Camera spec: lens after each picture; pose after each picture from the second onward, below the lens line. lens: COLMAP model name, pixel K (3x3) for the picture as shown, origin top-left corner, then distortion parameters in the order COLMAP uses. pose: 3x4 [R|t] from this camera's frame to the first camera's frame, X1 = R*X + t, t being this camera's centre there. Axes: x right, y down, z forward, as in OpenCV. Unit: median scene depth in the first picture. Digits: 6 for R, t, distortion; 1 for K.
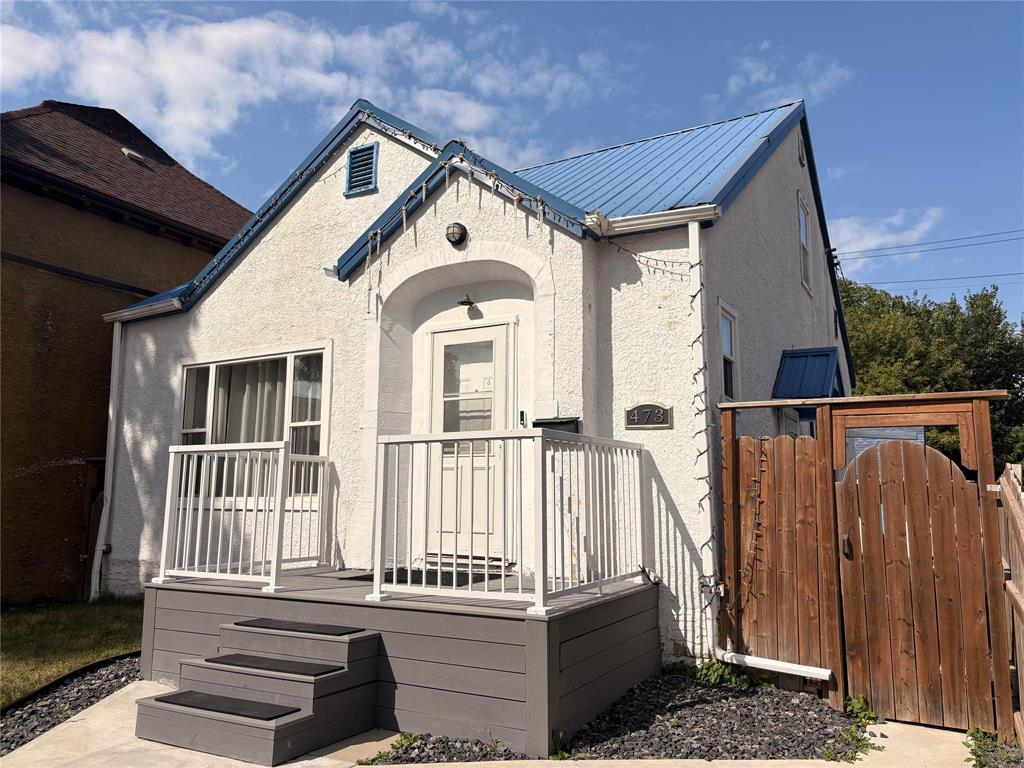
lens RADIAL K [[773.3, 0, 513.7], [0, 773.3, 385.9], [0, 0, 1]] dist [0.045779, -0.047349]
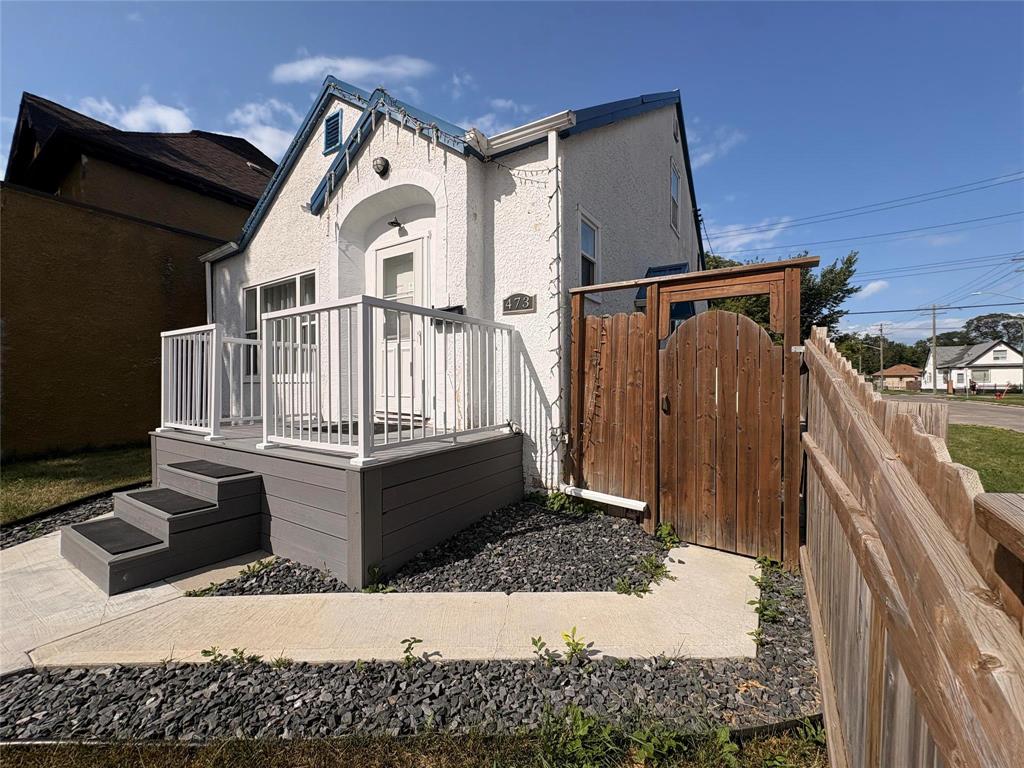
lens RADIAL K [[404.8, 0, 515.4], [0, 404.8, 385.8], [0, 0, 1]] dist [0.004211, -0.000800]
pose [[0.998407, -0.006015, -0.056105, 0.191476], [0.014218, 0.989038, 0.146972, 0.069948], [0.054606, -0.147535, 0.987548, 0.313642]]
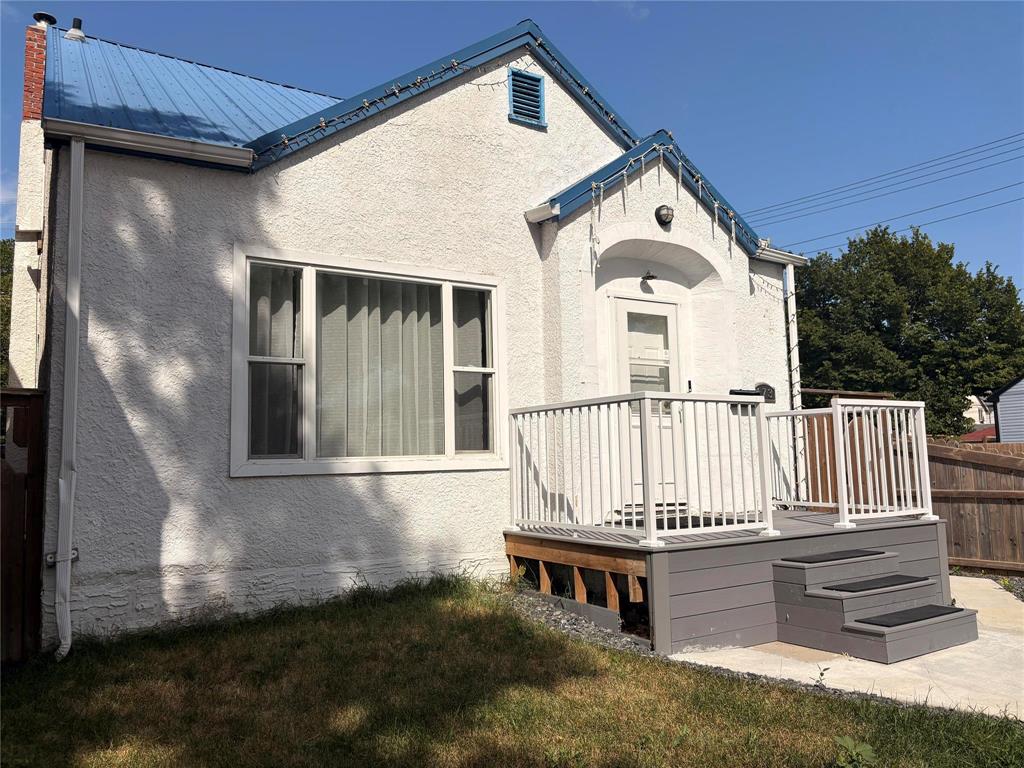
lens RADIAL K [[773.3, 0, 510.5], [0, 773.3, 382.8], [0, 0, 1]] dist [0.045779, -0.047349]
pose [[0.484600, 0.080165, 0.871055, -1.189667], [-0.099858, 0.994352, -0.035958, 0.108899], [-0.869017, -0.069556, 0.489868, 0.665931]]
